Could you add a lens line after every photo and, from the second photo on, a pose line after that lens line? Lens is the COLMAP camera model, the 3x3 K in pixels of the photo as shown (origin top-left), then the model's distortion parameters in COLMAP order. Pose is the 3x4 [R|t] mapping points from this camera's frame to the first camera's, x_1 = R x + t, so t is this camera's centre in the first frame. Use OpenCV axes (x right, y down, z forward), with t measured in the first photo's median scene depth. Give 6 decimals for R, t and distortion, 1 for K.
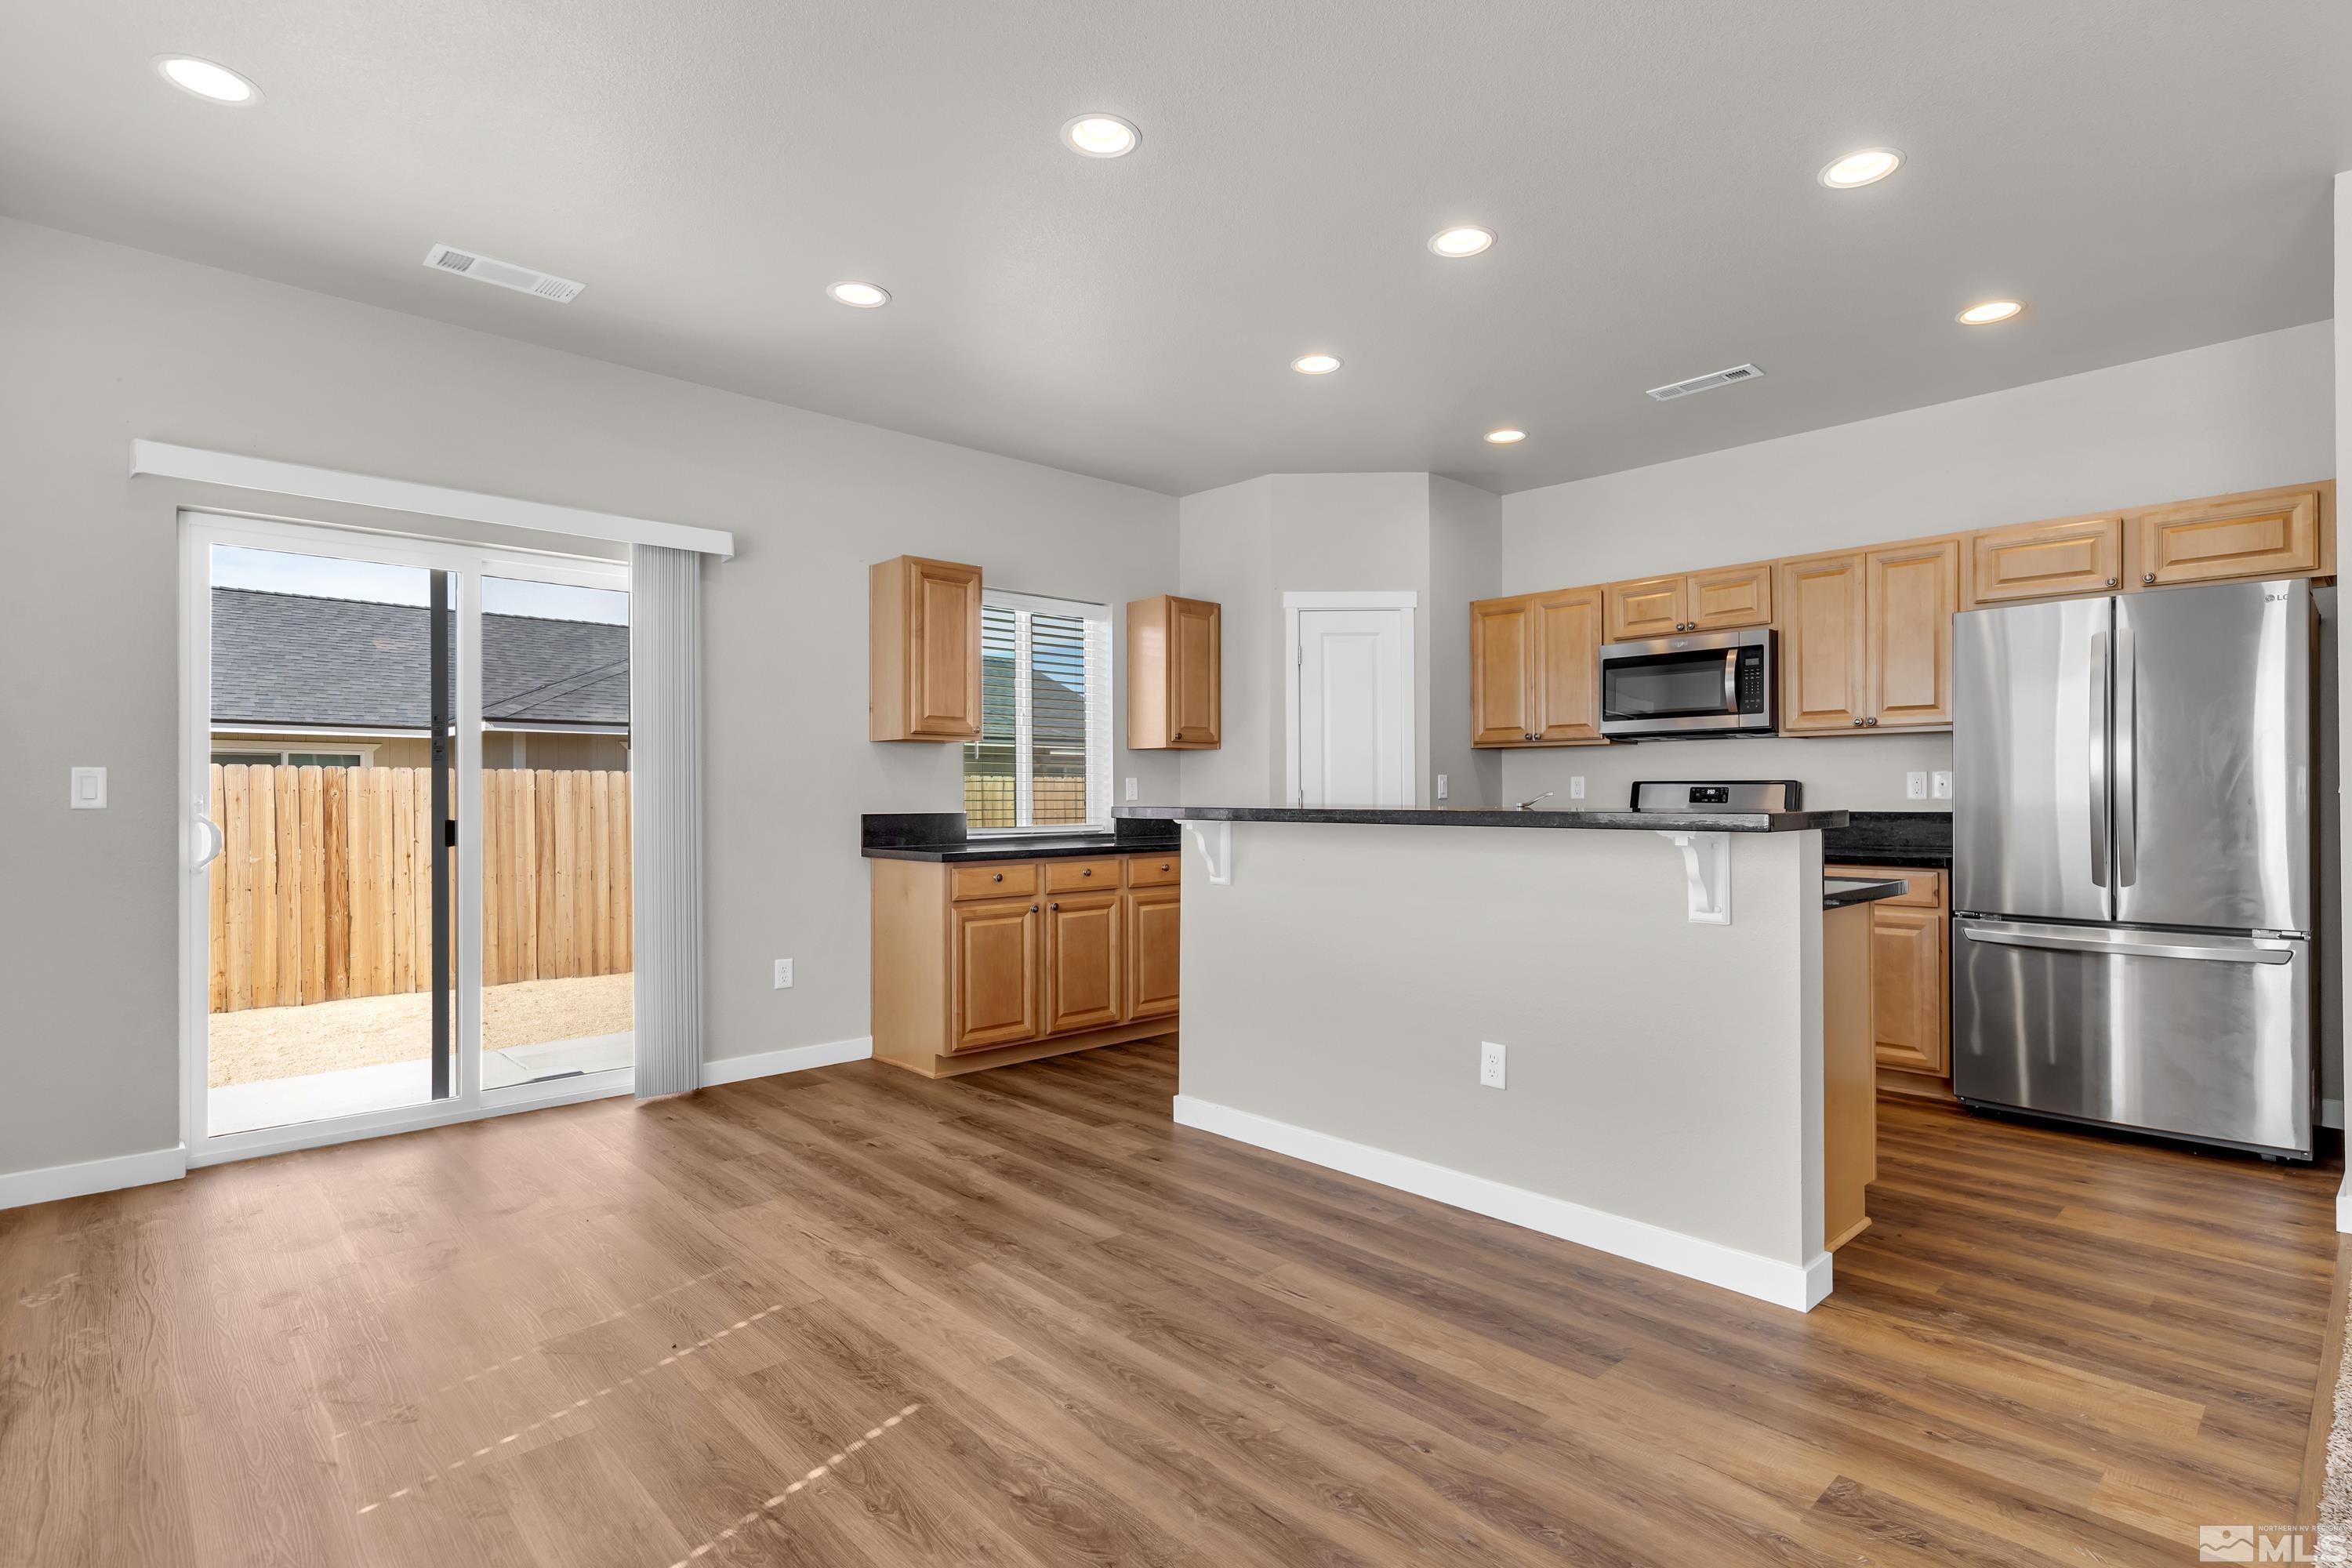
lens RADIAL K [[1151.5, 0, 1188.9], [0, 1151.5, 792.8], [0, 0, 1]] dist [0.007328, 0.000450]
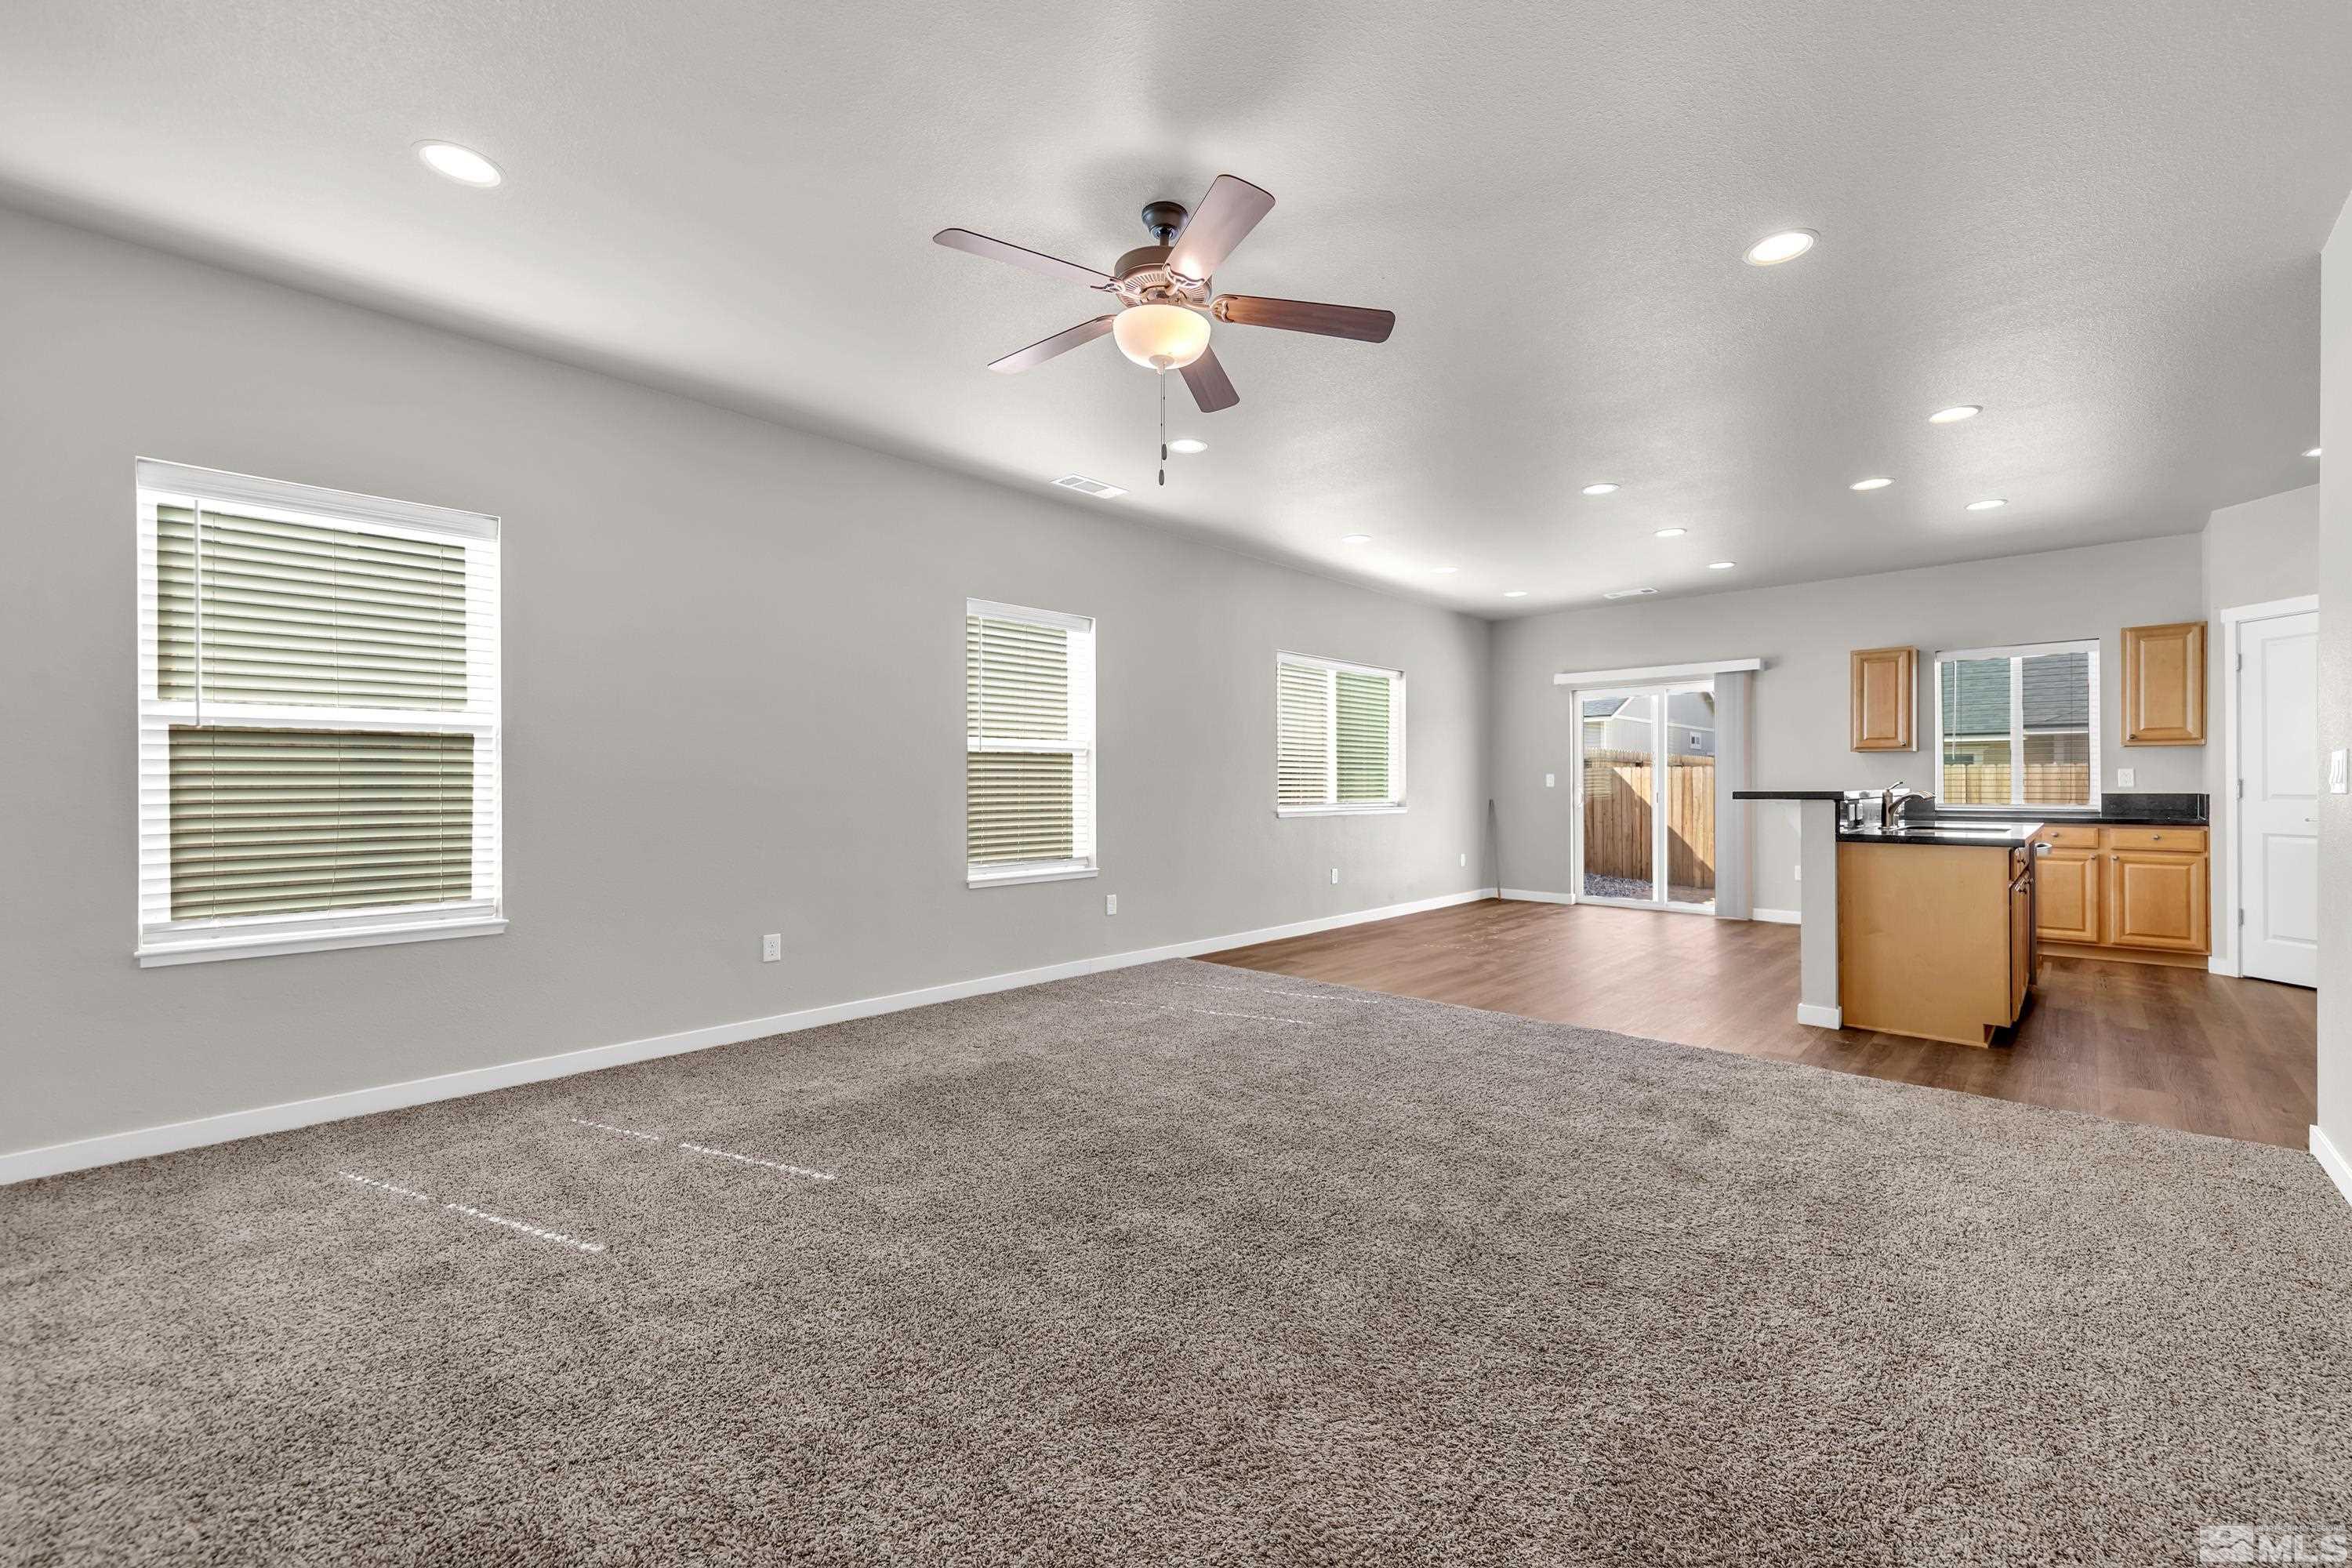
lens RADIAL K [[944.2, 0, 1213.8], [0, 944.2, 786.4], [0, 0, 1]] dist [0.010191, -0.000065]
pose [[0.078505, 0.003585, -0.996907, 1.242796], [0.002807, 0.999989, 0.003817, -0.000852], [0.996910, -0.003098, 0.078494, -0.125717]]
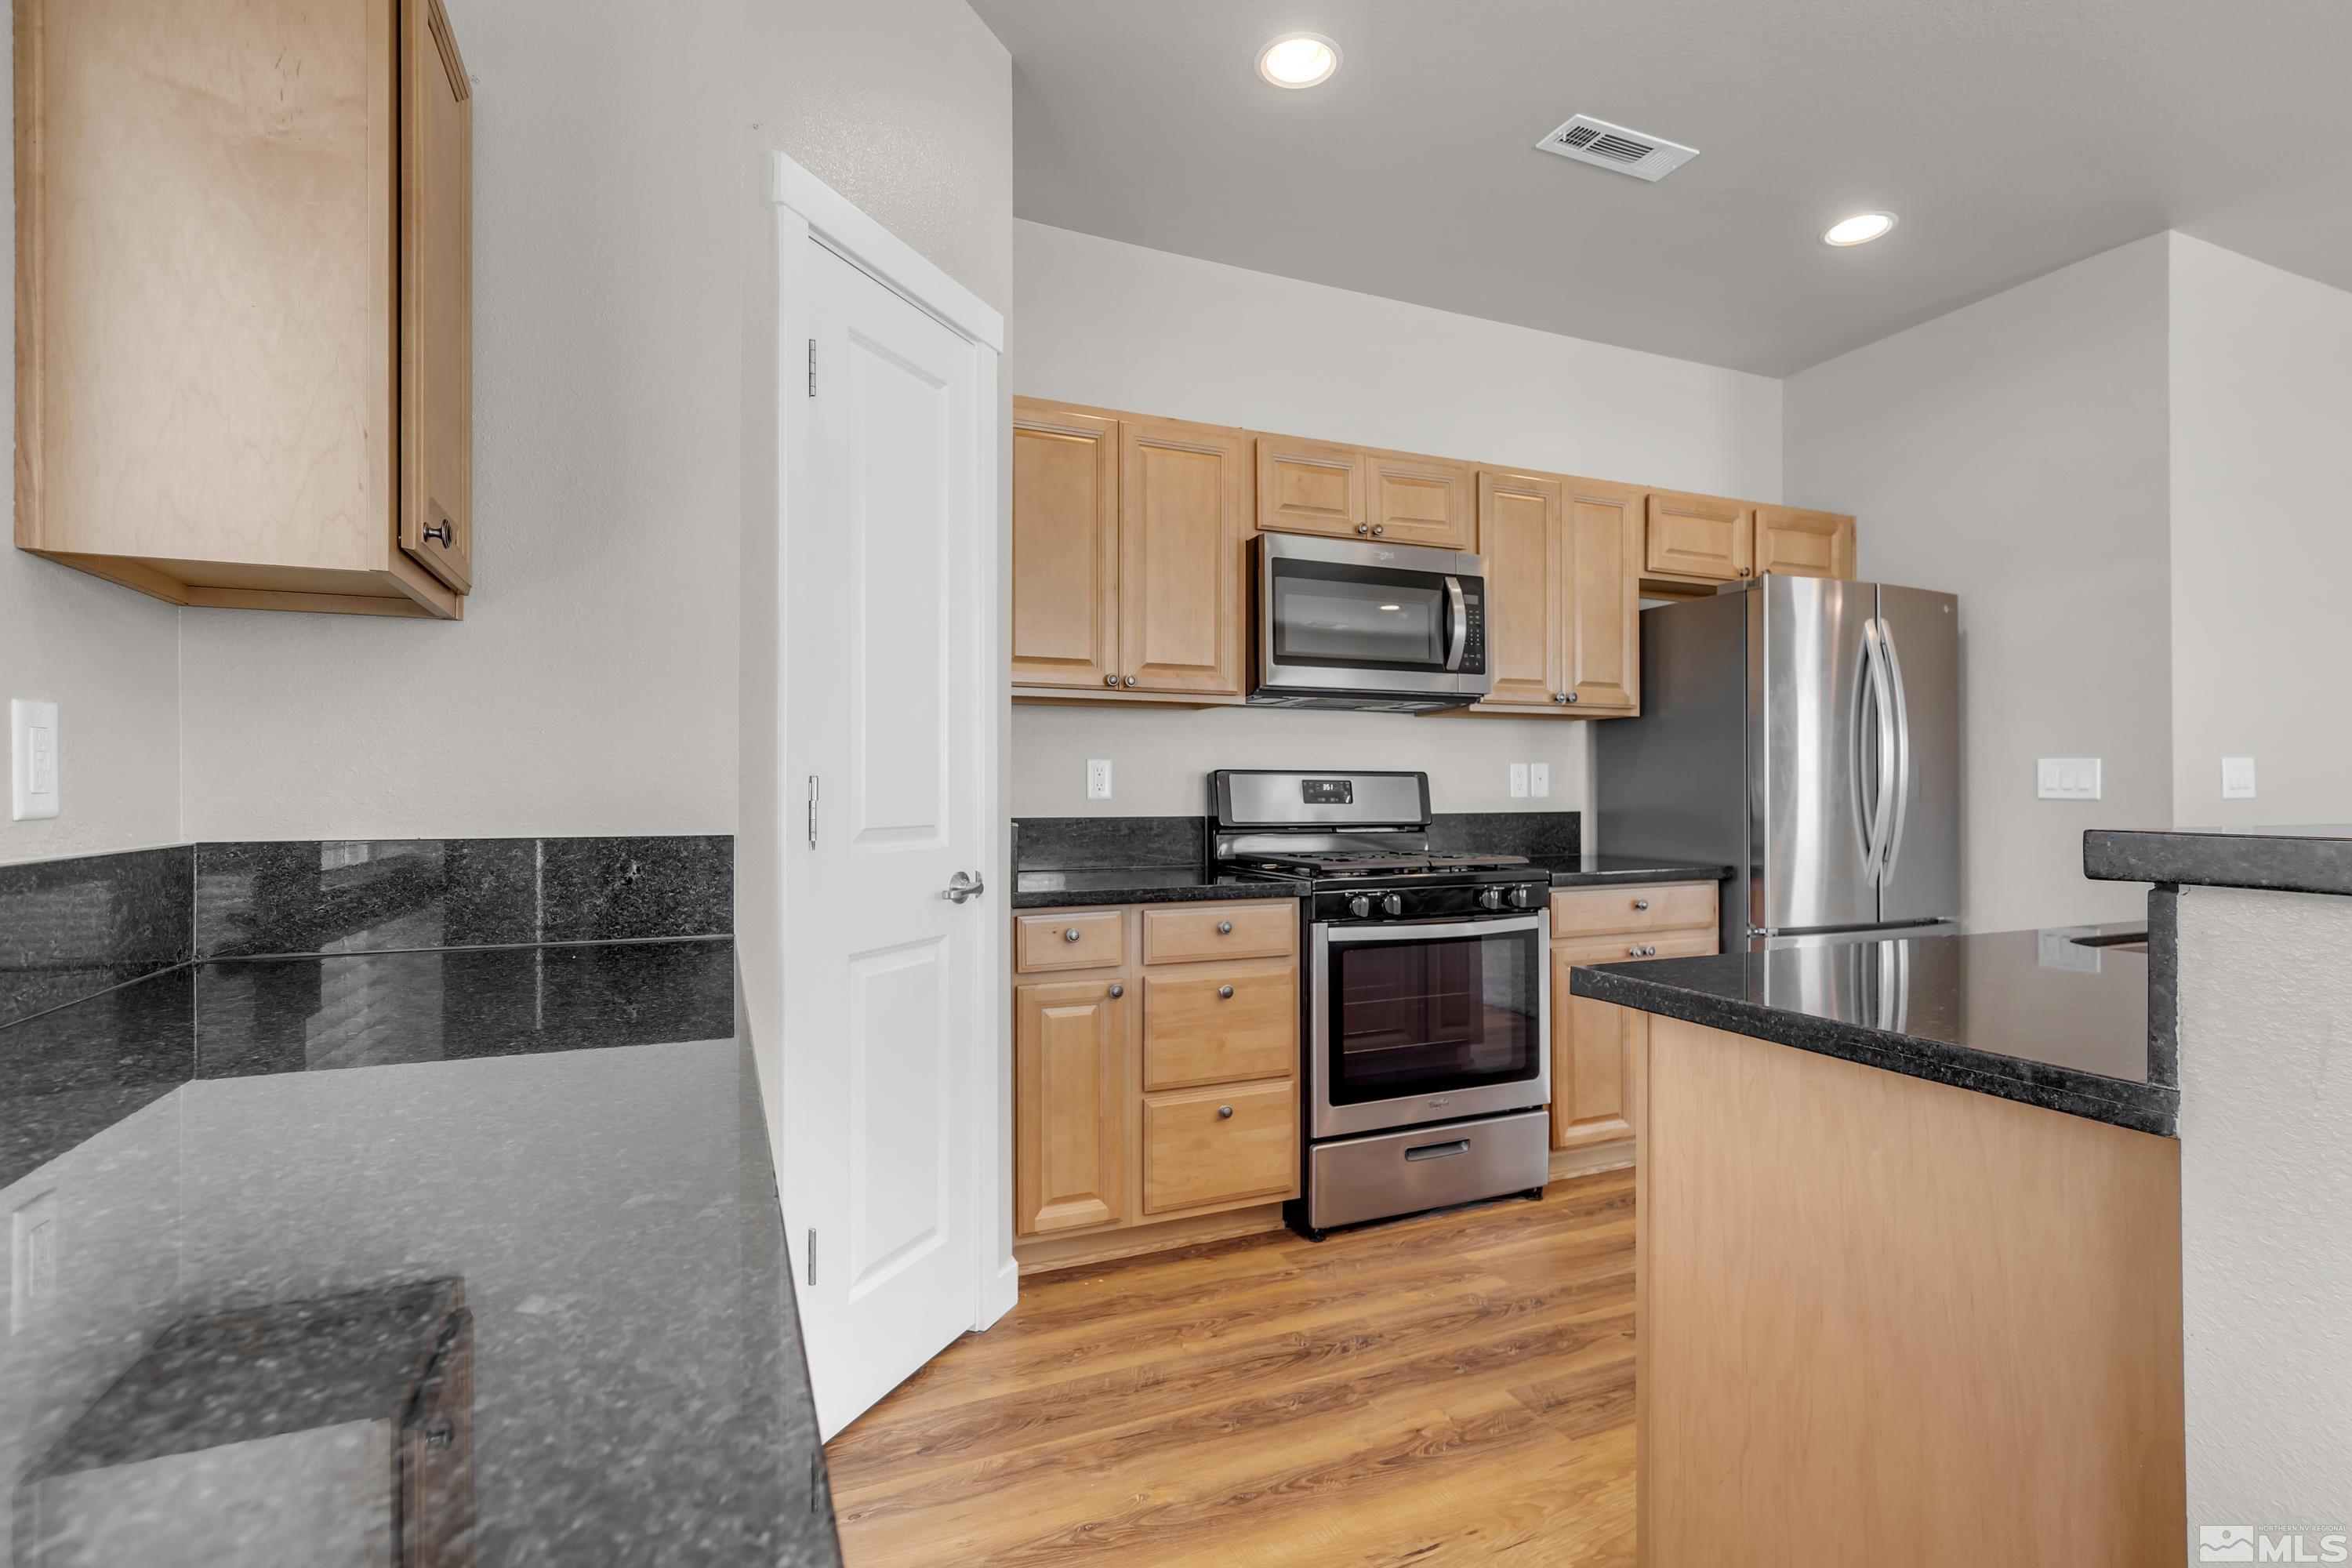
lens RADIAL K [[1122.0, 0, 1197.0], [0, 1122.0, 785.4], [0, 0, 1]] dist [0.000509, 0.000190]
pose [[0.335590, 0.006255, 0.941987, -0.219133], [0.001190, 0.999974, -0.007064, 0.003199], [-0.942007, 0.003491, 0.335574, 1.009005]]
